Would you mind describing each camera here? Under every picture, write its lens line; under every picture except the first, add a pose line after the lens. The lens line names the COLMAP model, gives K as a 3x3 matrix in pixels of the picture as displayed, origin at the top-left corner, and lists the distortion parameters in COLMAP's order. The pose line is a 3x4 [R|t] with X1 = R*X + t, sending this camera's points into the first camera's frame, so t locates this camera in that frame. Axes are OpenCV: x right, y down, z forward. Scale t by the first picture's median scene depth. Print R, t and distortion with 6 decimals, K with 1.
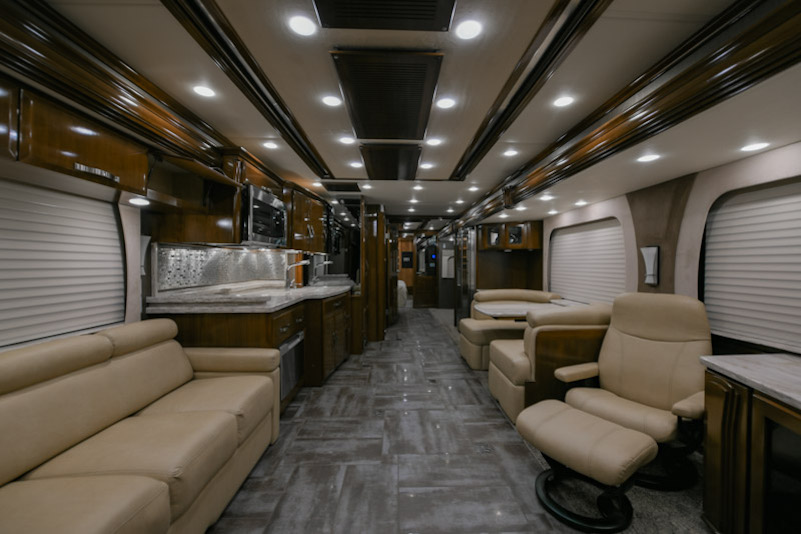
lens RADIAL K [[323.2, 0, 404.0], [0, 323.2, 267.4], [0, 0, 1]] dist [-0.006176, -0.000399]
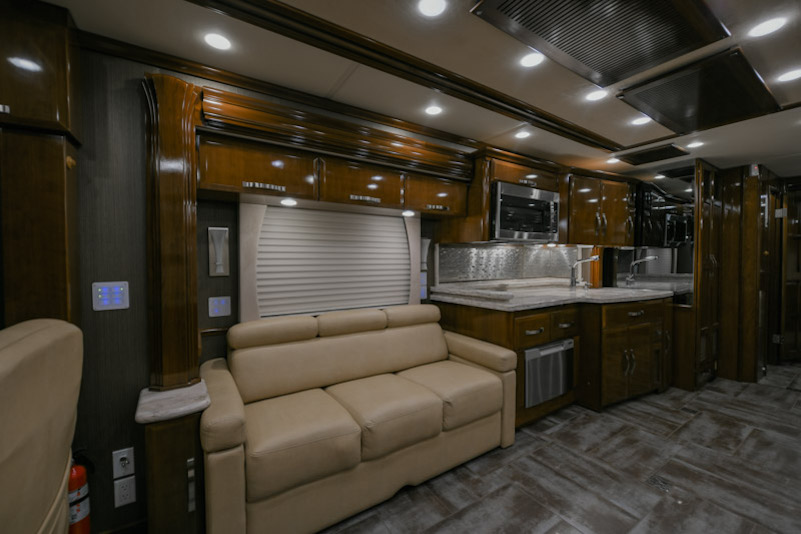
lens RADIAL K [[323.2, 0, 404.0], [0, 323.2, 267.4], [0, 0, 1]] dist [-0.006176, -0.000399]
pose [[0.523382, 0.018029, -0.851907, 0.215711], [-0.006282, 0.999831, 0.017300, -0.005379], [0.852075, -0.003703, 0.523407, 0.212664]]
